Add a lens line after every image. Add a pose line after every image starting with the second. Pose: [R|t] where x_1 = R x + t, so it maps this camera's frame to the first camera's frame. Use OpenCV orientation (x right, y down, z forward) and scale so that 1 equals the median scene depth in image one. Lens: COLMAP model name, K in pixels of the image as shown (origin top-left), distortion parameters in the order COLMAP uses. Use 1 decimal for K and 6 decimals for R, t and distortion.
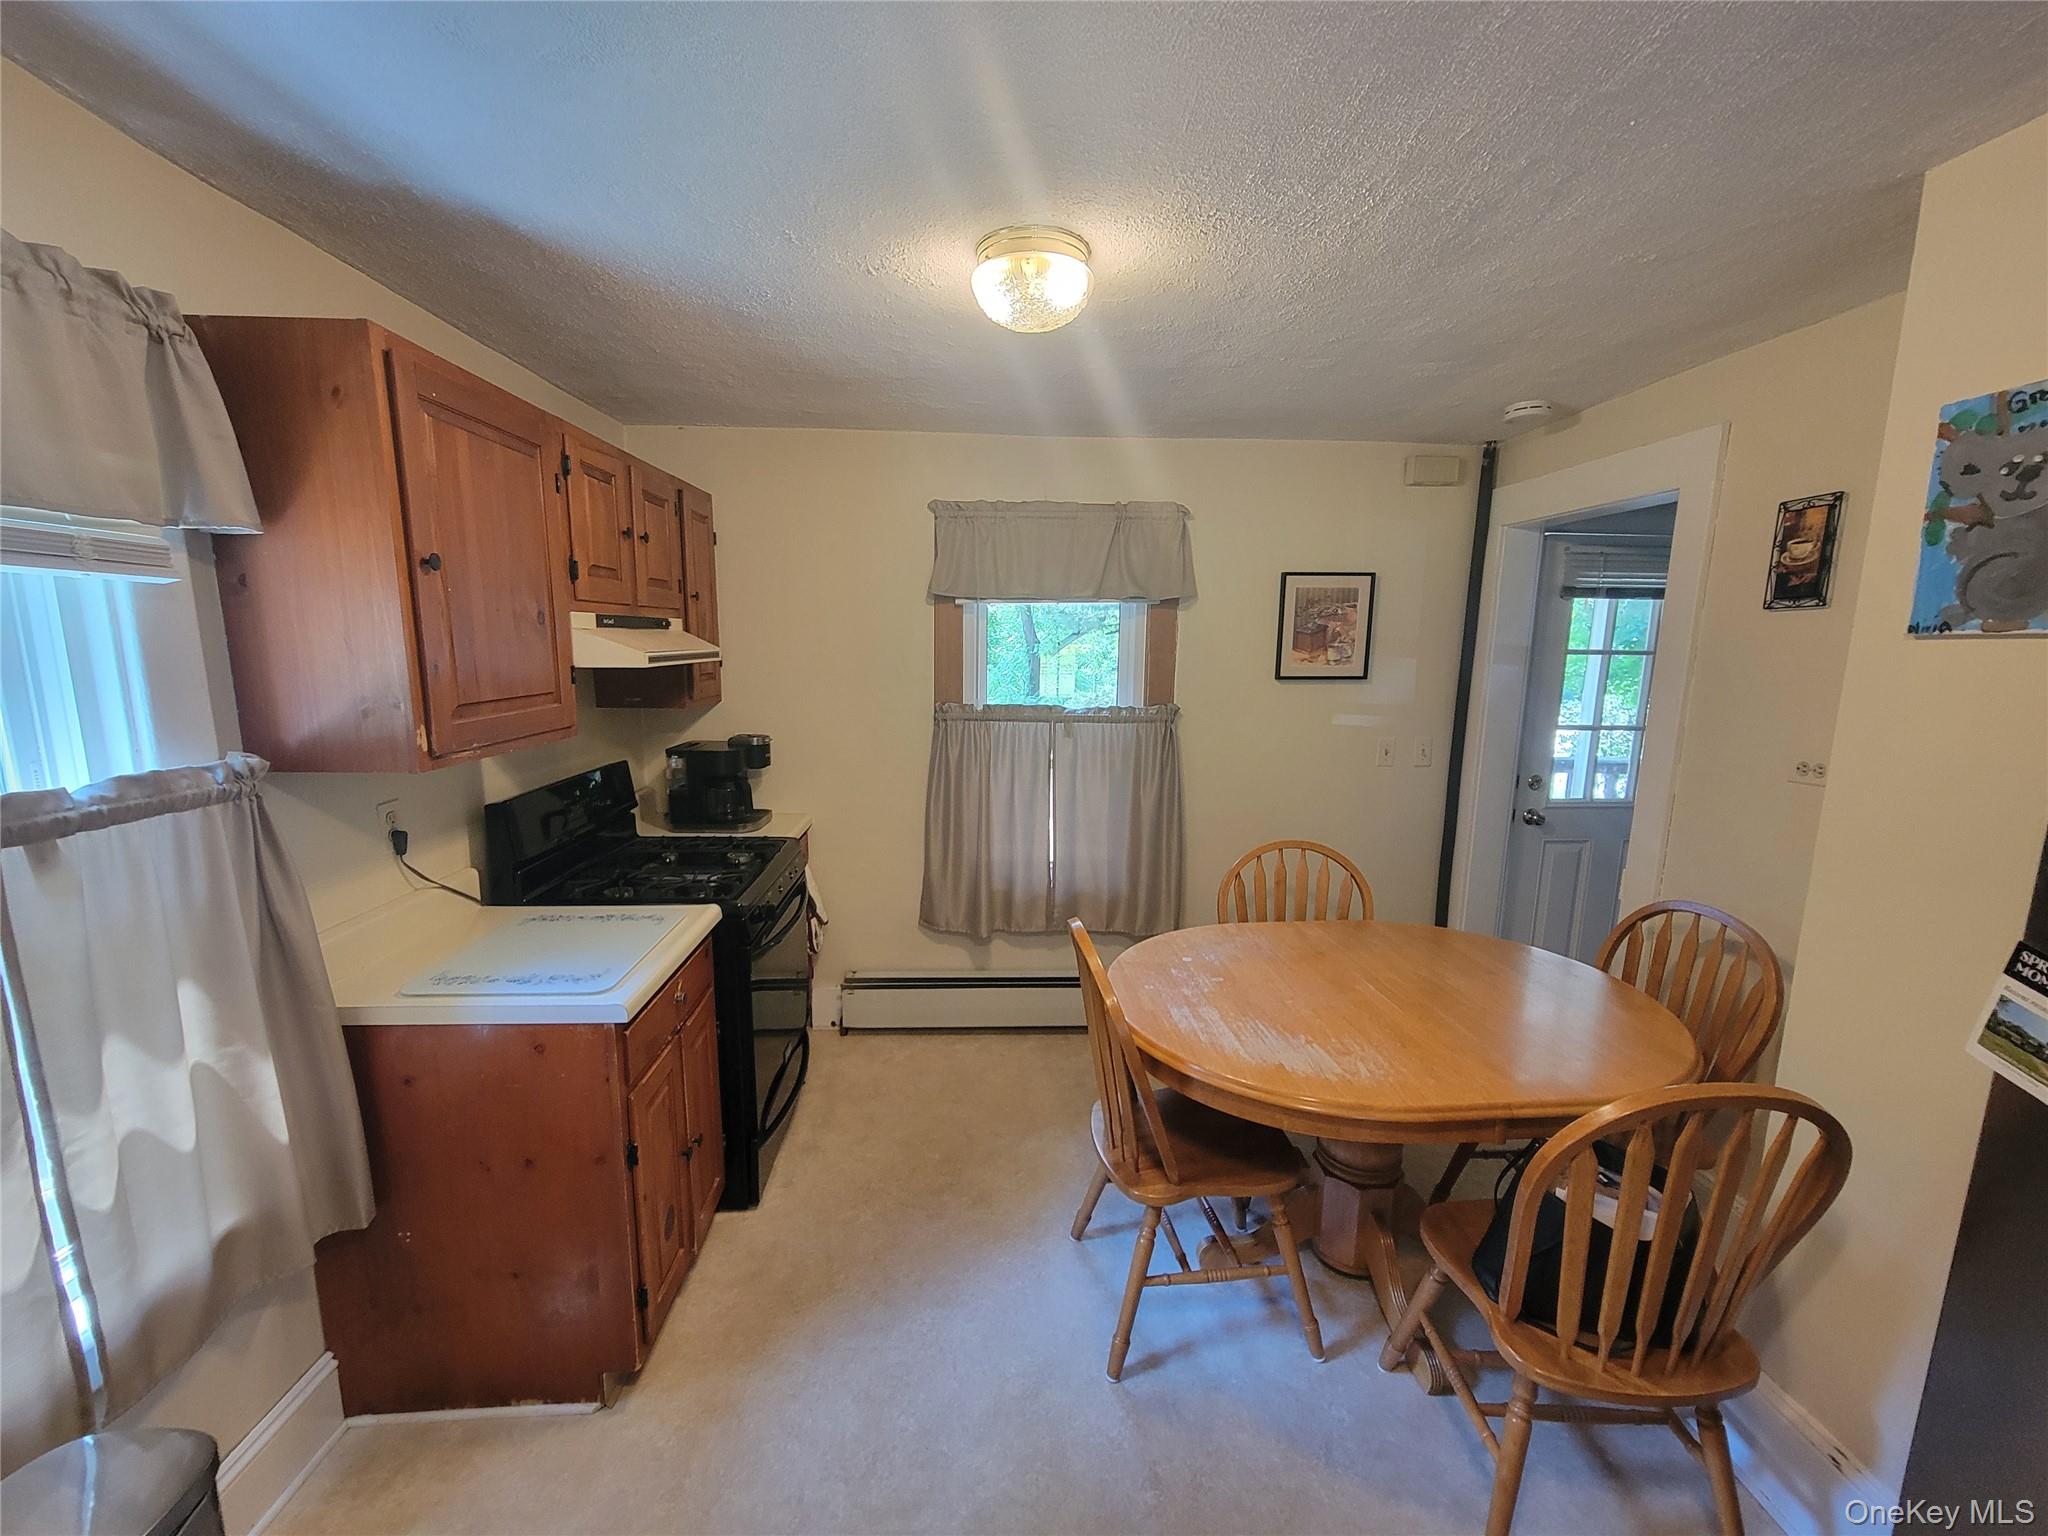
lens RADIAL K [[842.0, 0, 1020.2], [0, 842.0, 783.0], [0, 0, 1]] dist [0.005506, 0.000539]
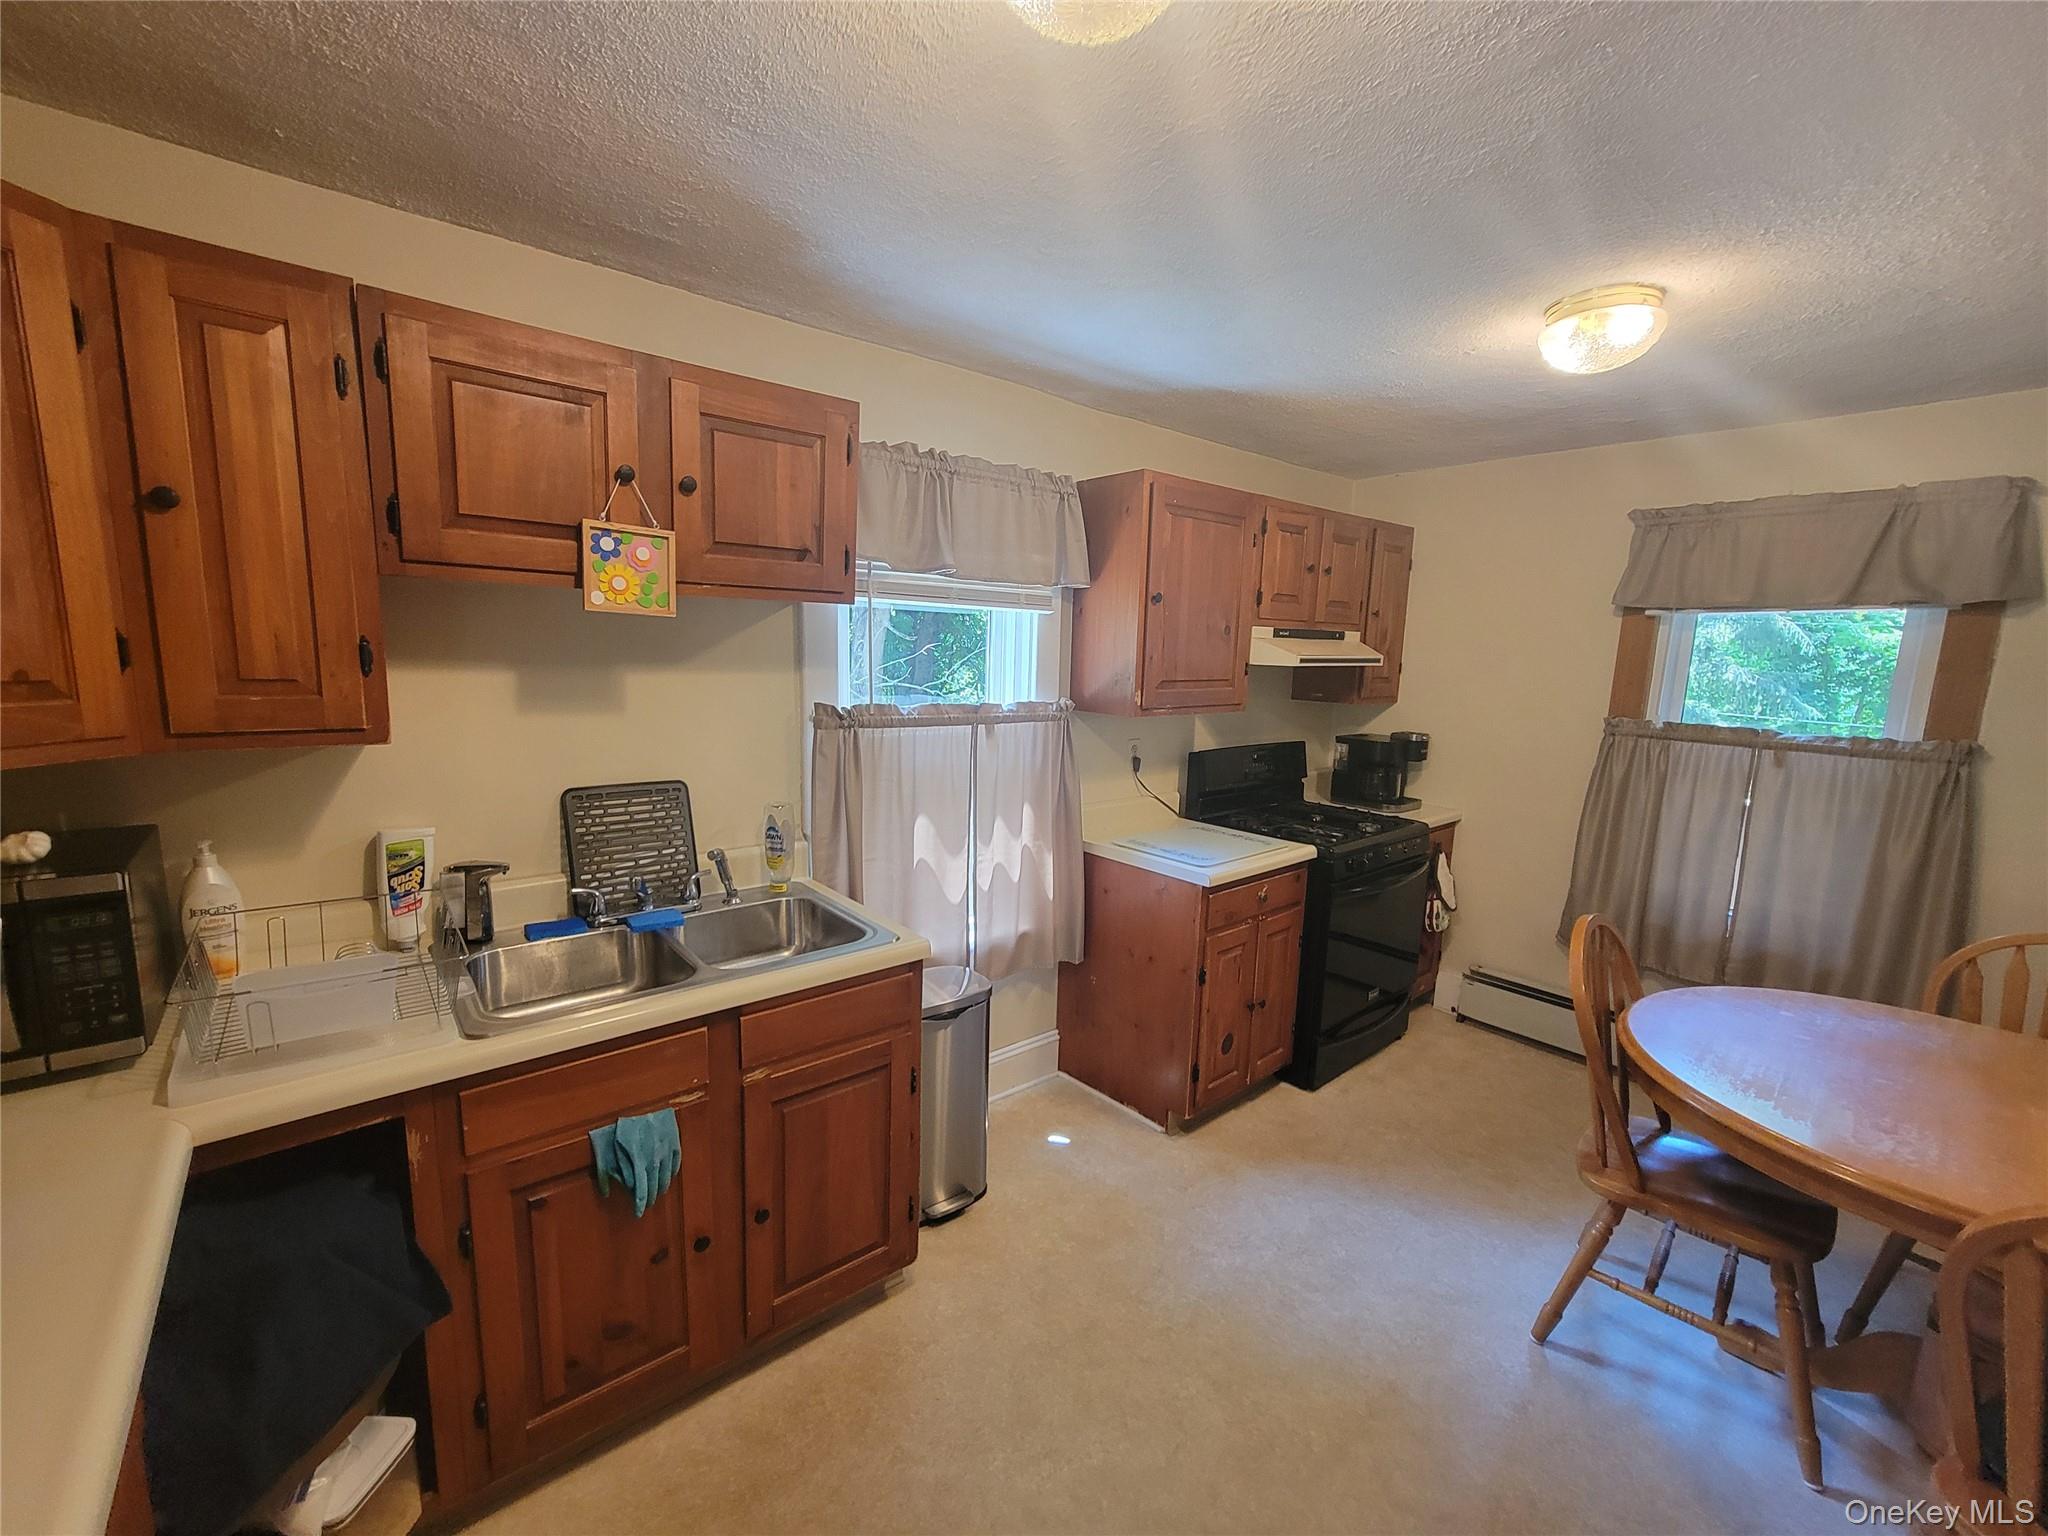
lens RADIAL K [[842.0, 0, 1020.2], [0, 842.0, 783.0], [0, 0, 1]] dist [0.005506, 0.000539]
pose [[0.611920, 0.133376, -0.779593, 0.477926], [-0.151916, 0.987146, 0.049643, 0.065349], [0.776193, 0.088055, 0.624316, -0.243534]]
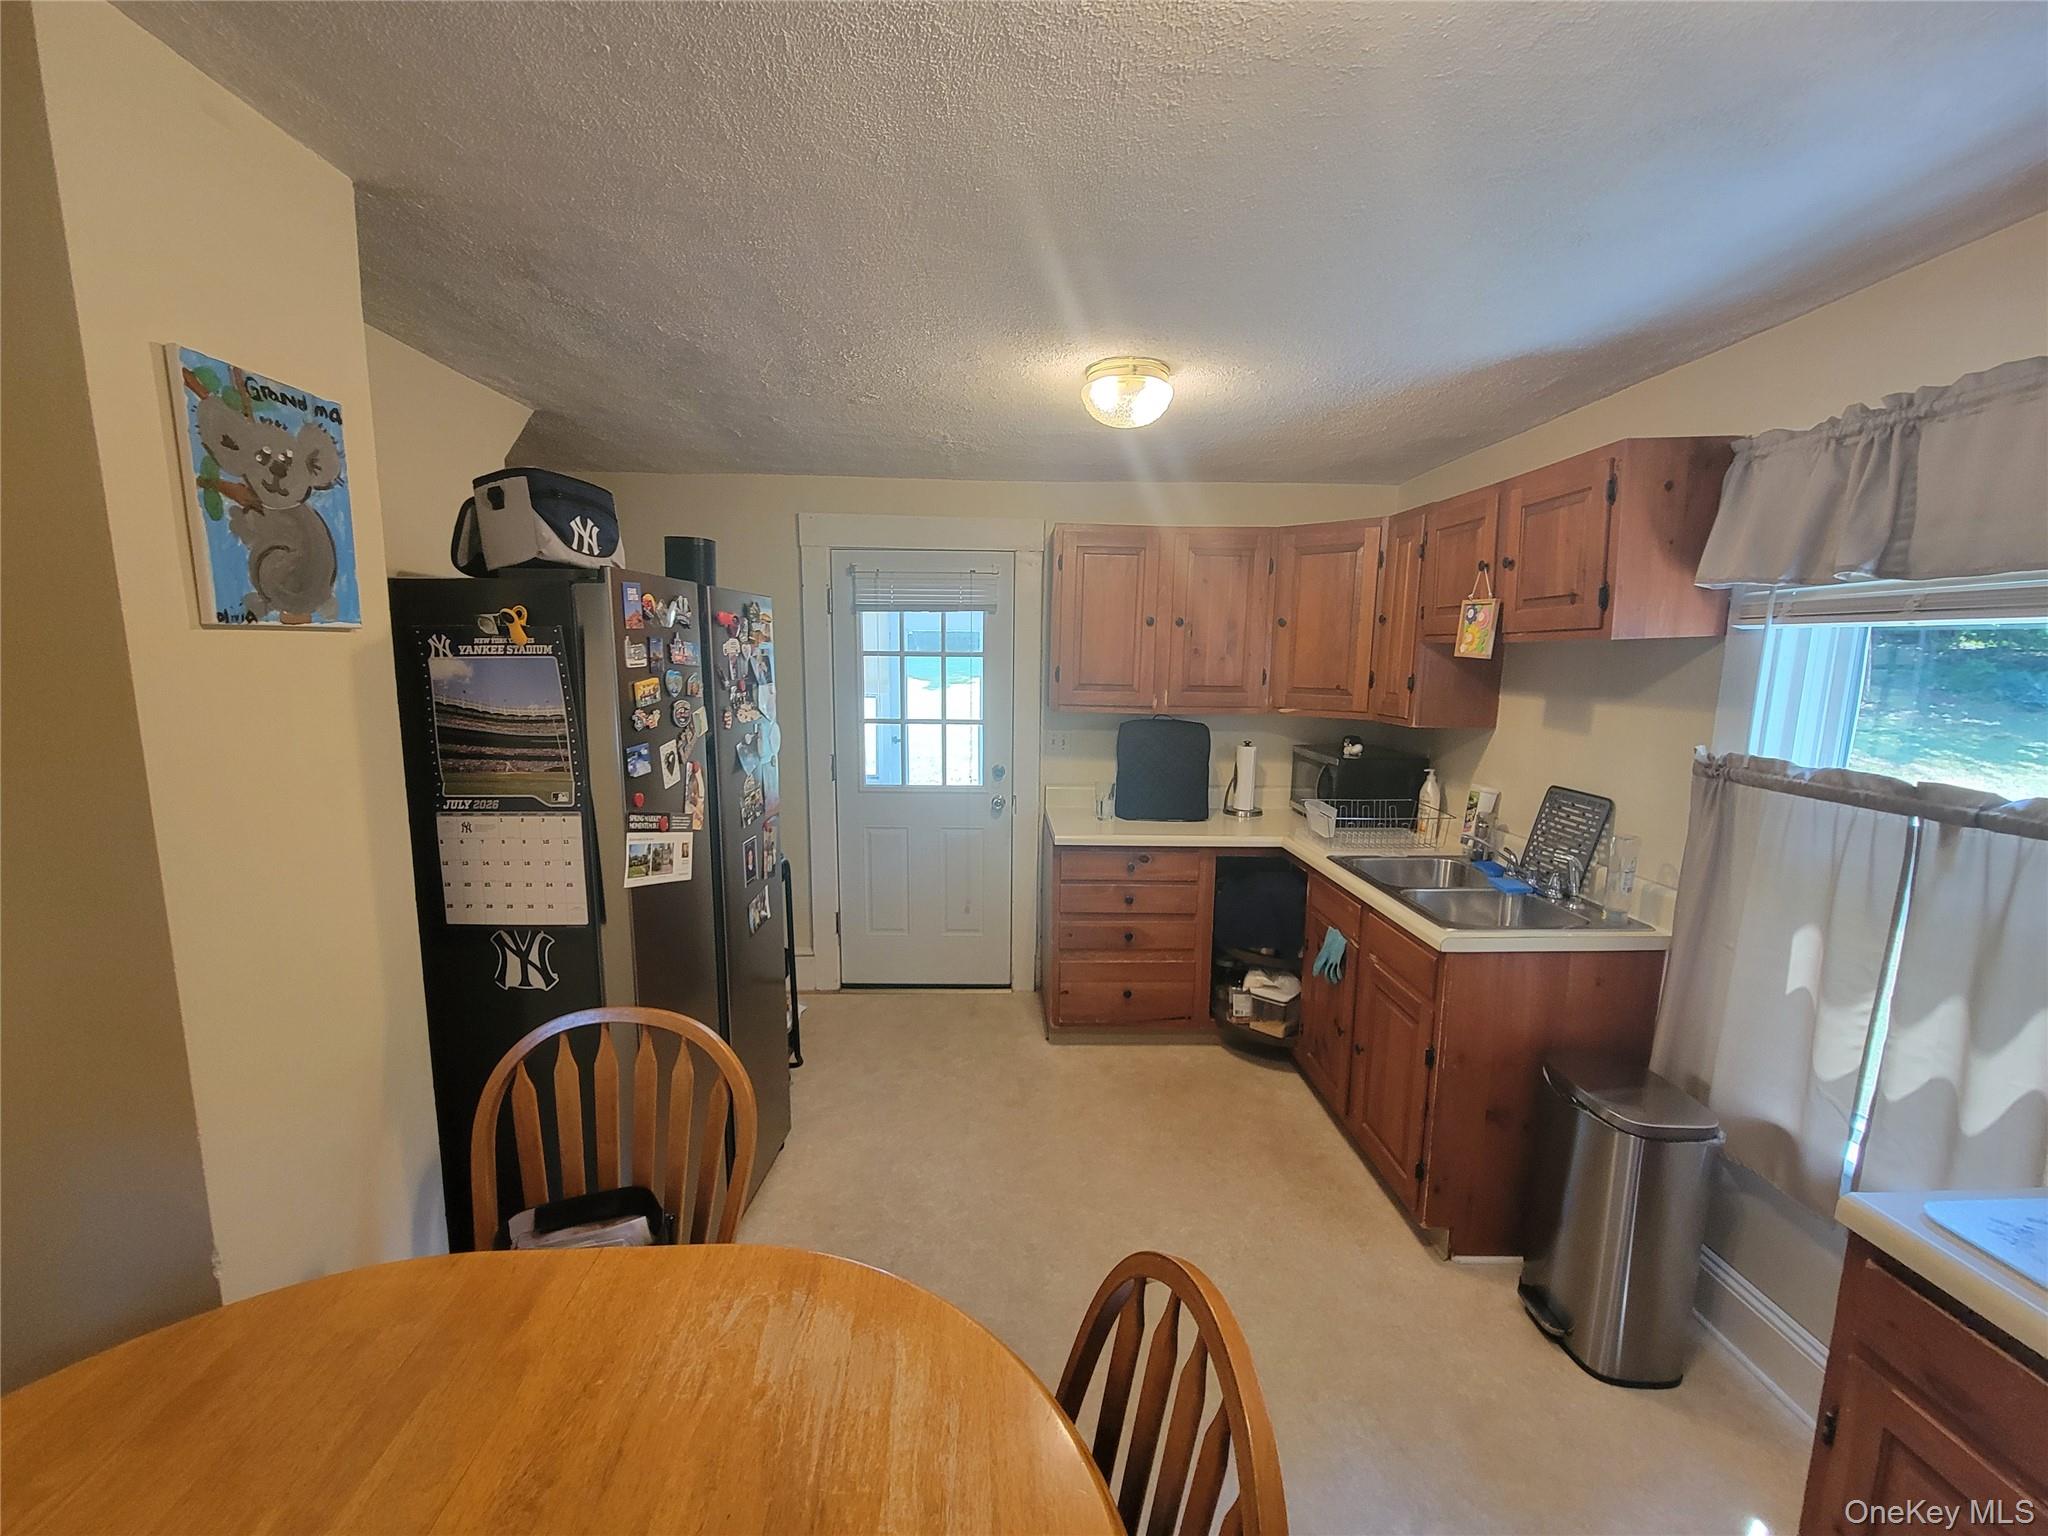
lens RADIAL K [[843.1, 0, 1023.5], [0, 843.1, 783.7], [0, 0, 1]] dist [-0.000550, -0.000004]
pose [[-0.999692, -0.024662, 0.002673, 0.194865], [-0.022591, 0.949624, 0.312575, -0.240973], [-0.010247, 0.312419, -0.949889, 1.457588]]
